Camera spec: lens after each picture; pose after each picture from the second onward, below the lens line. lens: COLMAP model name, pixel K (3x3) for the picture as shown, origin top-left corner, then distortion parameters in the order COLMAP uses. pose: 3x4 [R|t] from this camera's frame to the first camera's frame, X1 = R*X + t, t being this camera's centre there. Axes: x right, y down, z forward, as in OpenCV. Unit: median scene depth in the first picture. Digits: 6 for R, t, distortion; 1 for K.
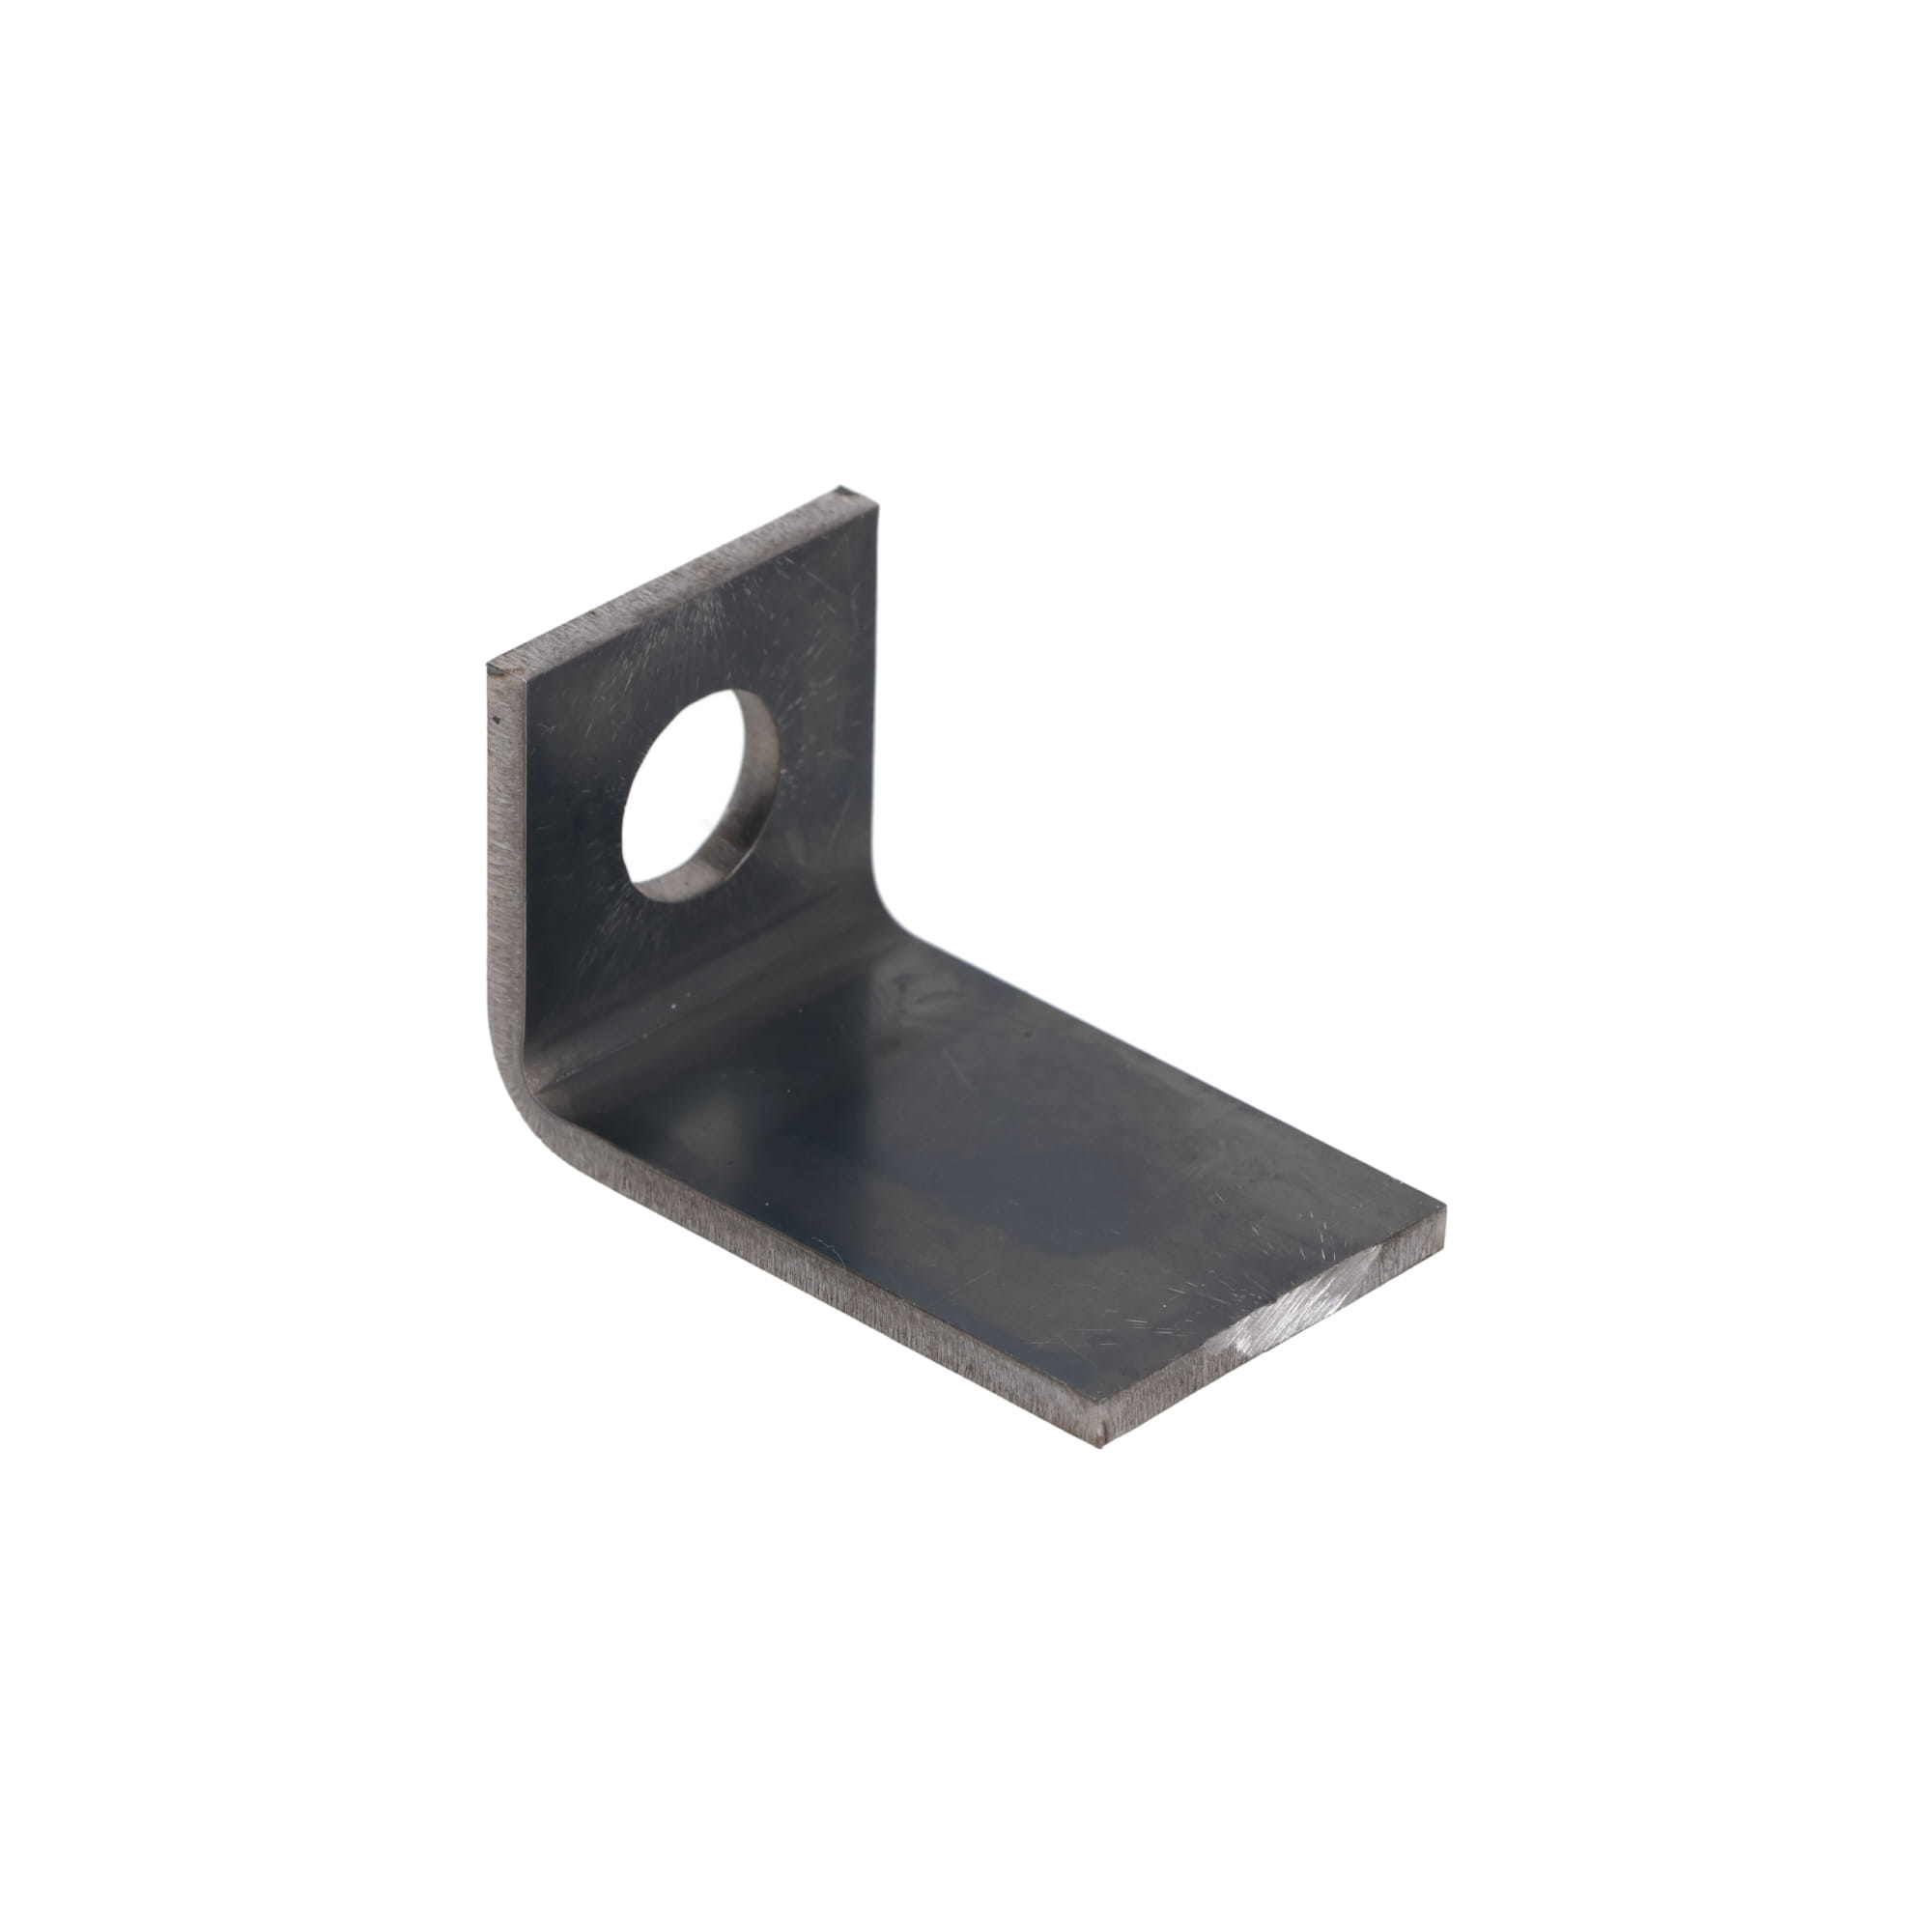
lens RADIAL K [[11346.7, 0, 966.0], [0, 11346.7, 966.0], [0, 0, 1]] dist [0.109116, 0.684251]
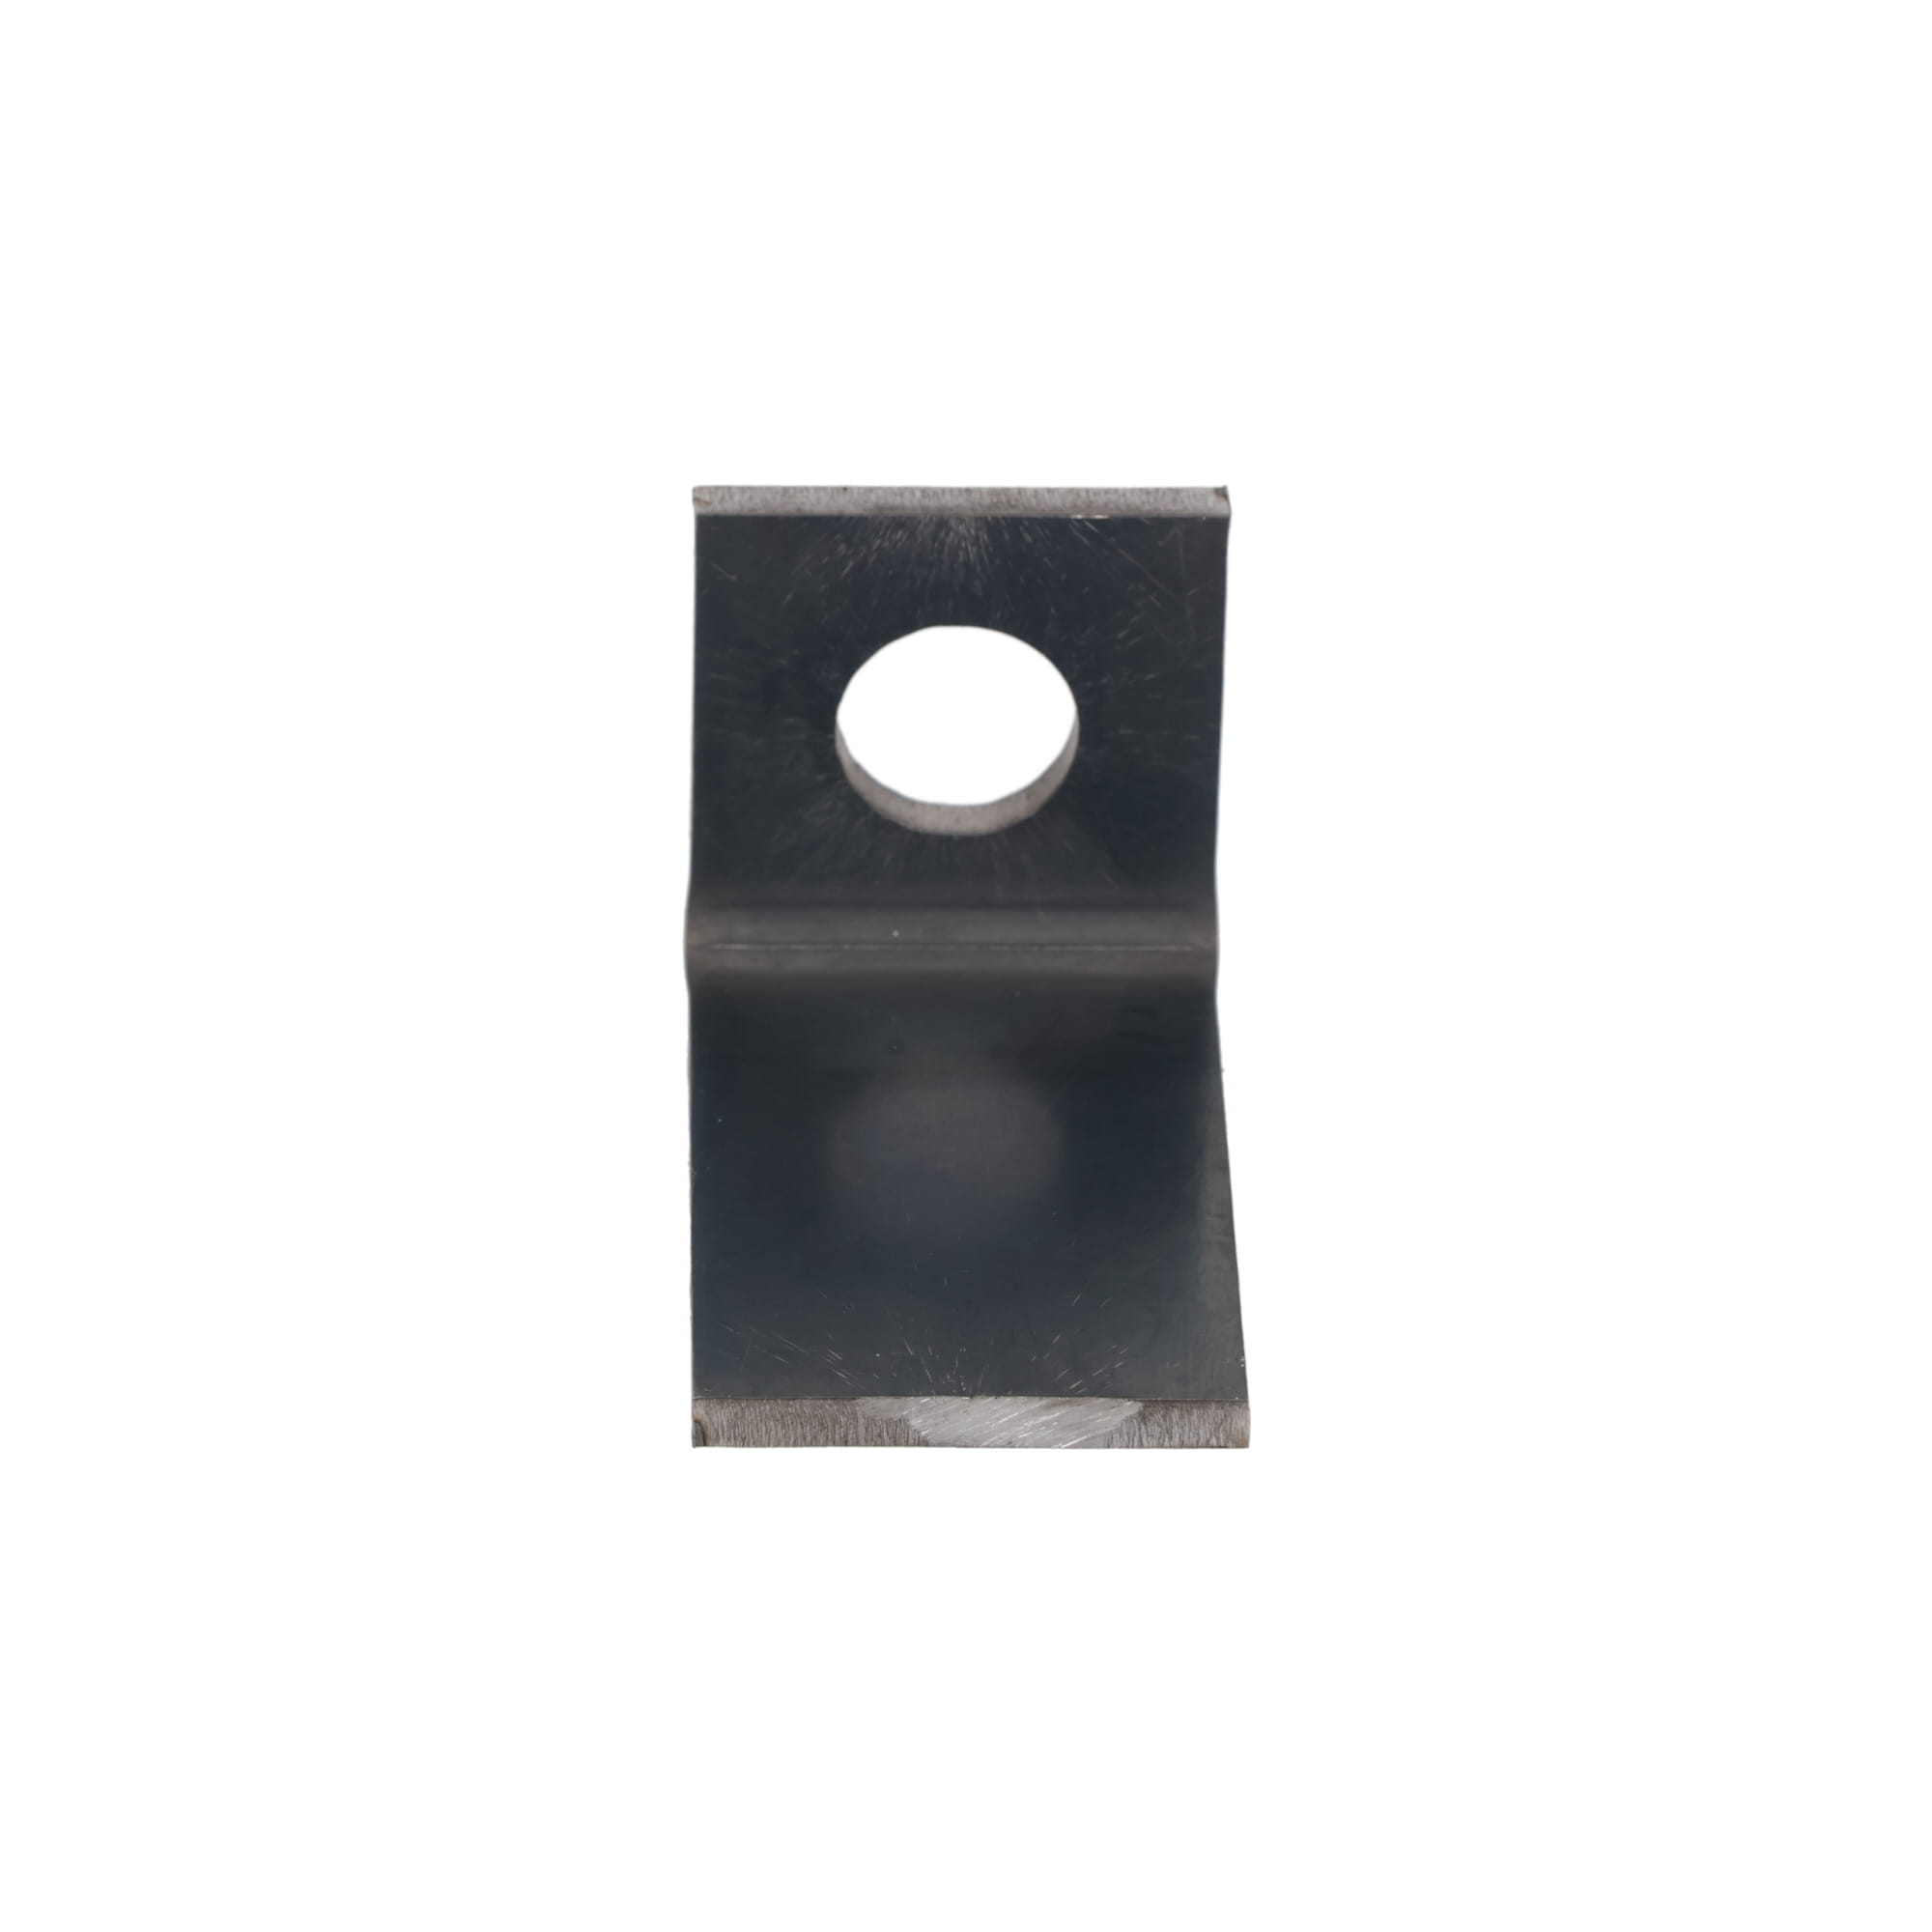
lens RADIAL K [[11346.7, 0, 966.0], [0, 11346.7, 966.0], [0, 0, 1]] dist [0.109116, 0.684251]
pose [[0.705269, 0.364215, -0.608230, 0.565675], [-0.373447, 0.920122, 0.117951, -0.109815], [0.602605, 0.143955, 0.784949, 0.260247]]
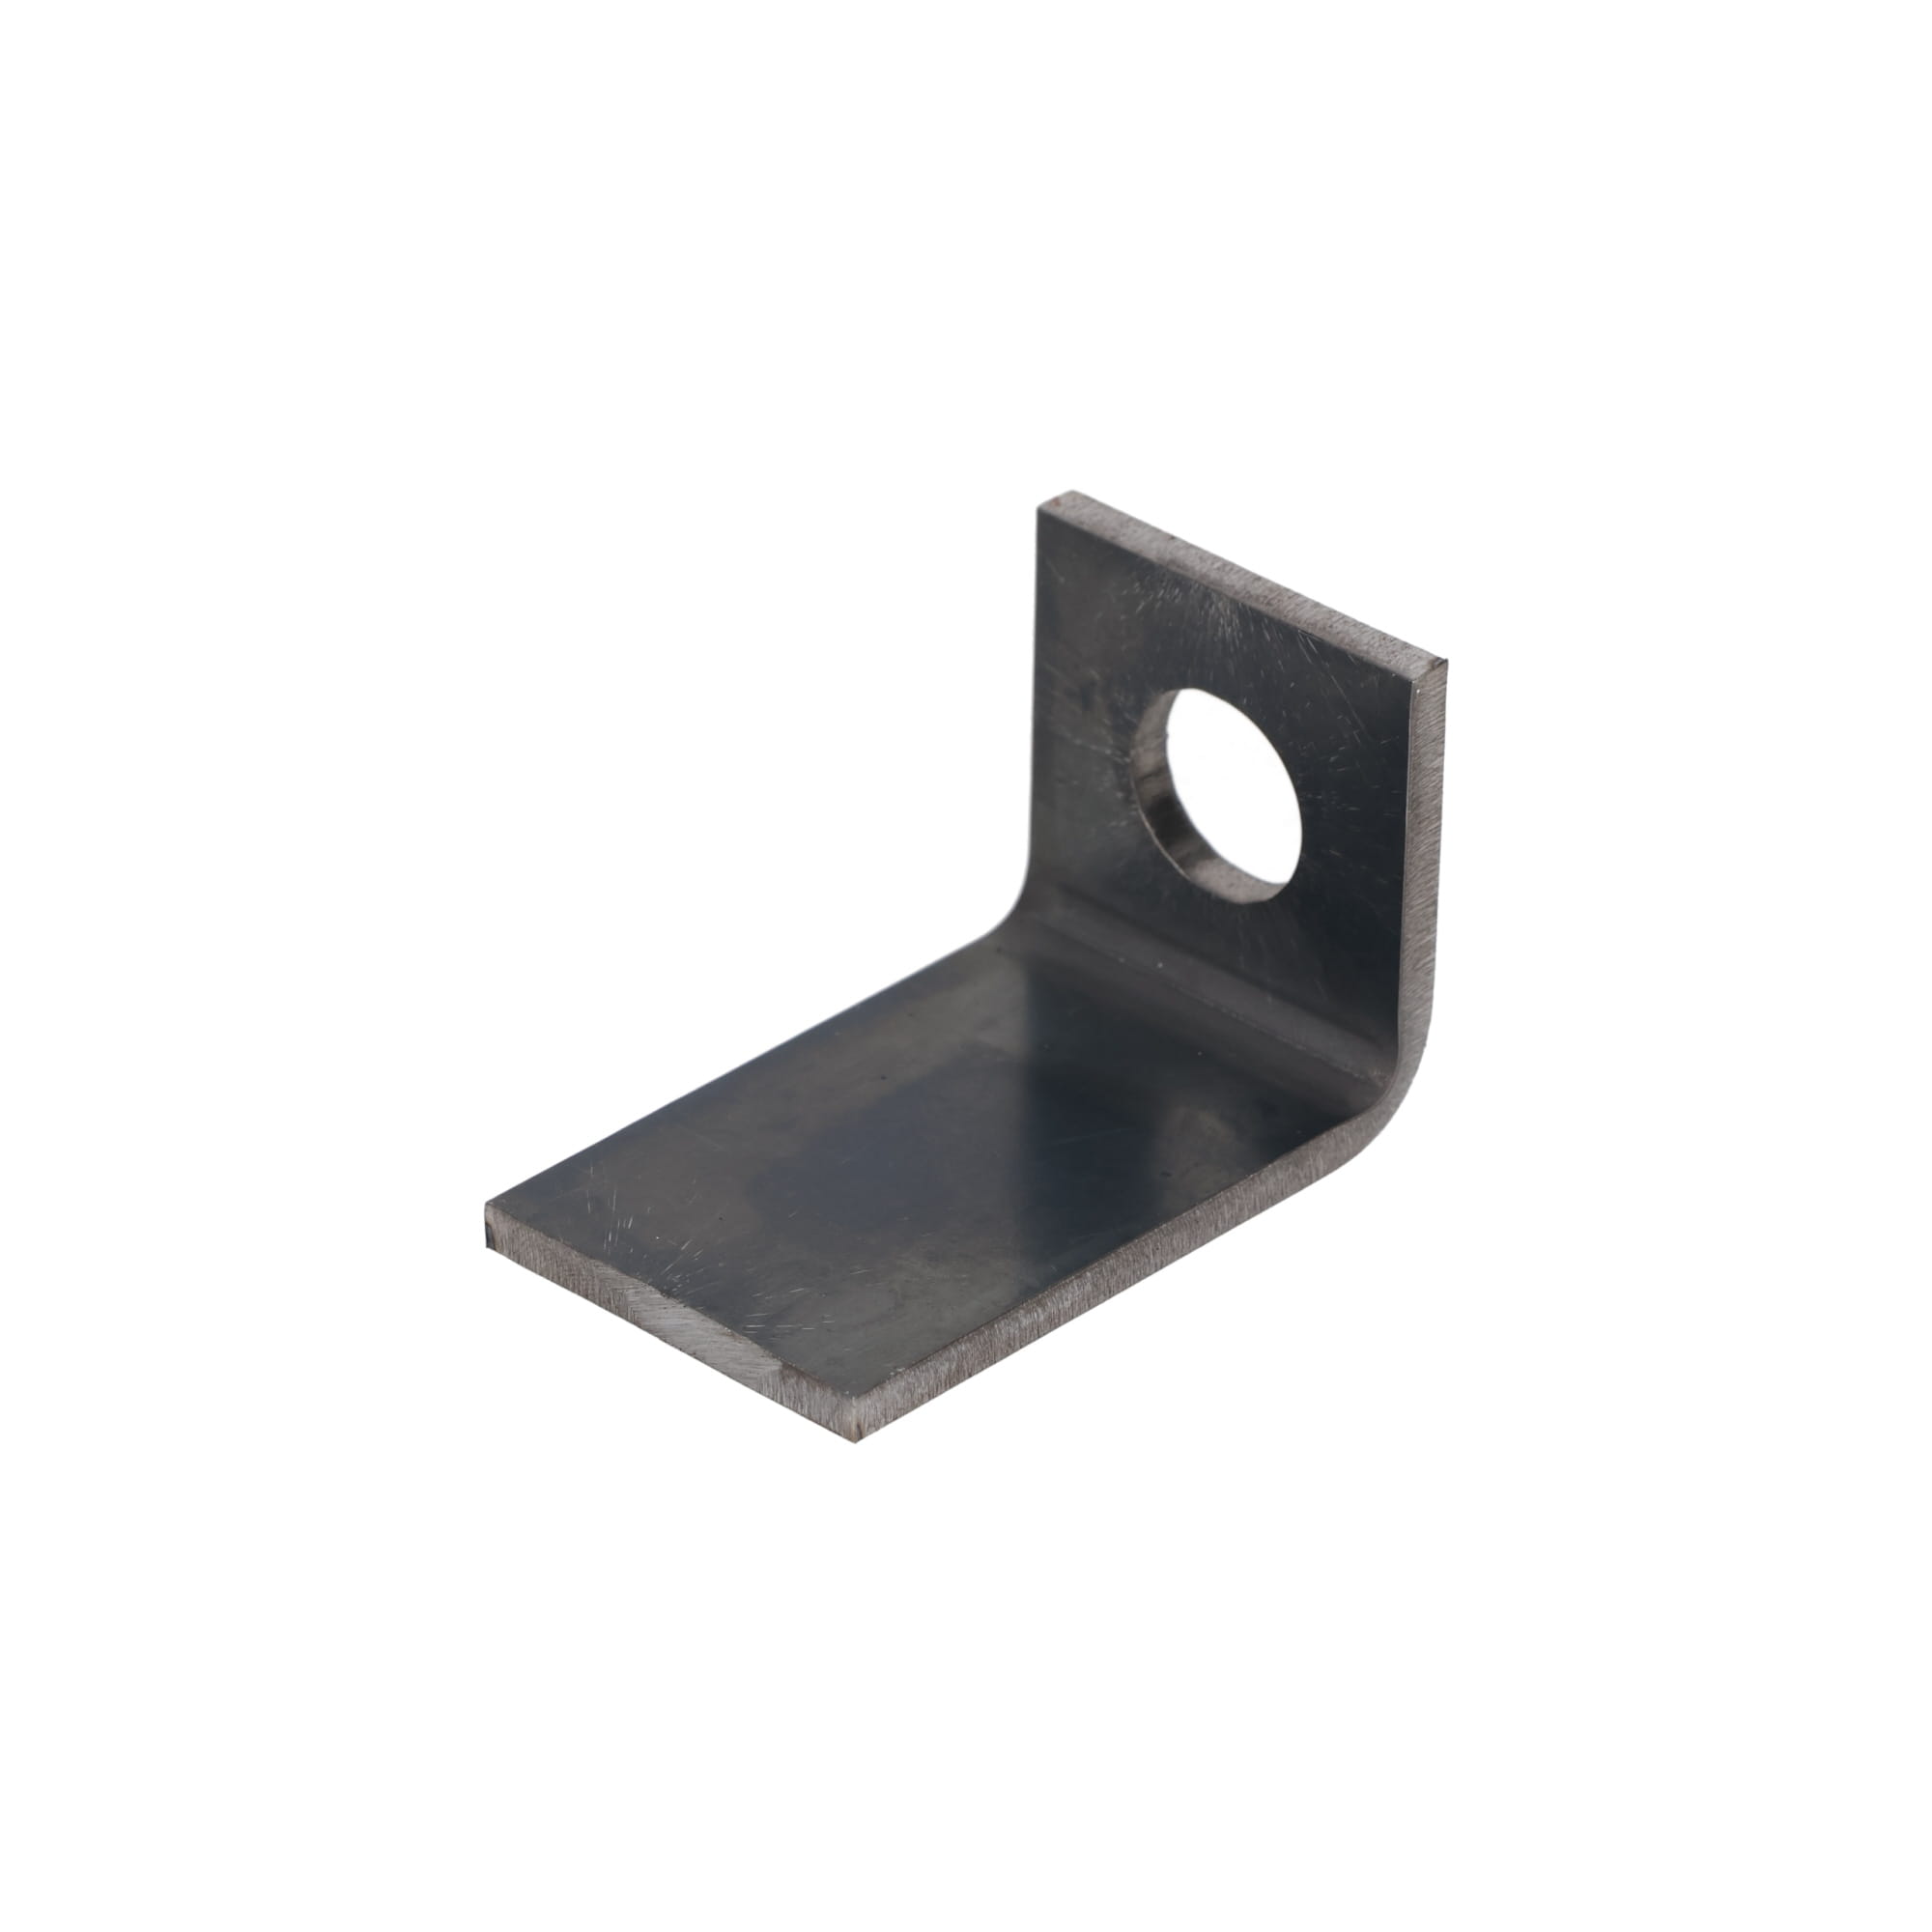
lens RADIAL K [[11346.7, 0, 966.0], [0, 11346.7, 966.0], [0, 0, 1]] dist [0.109116, 0.684251]
pose [[0.003561, 0.501752, -0.865004, 0.860462], [-0.530556, 0.734171, 0.423677, -0.421288], [0.847642, 0.457424, 0.268822, 0.722877]]
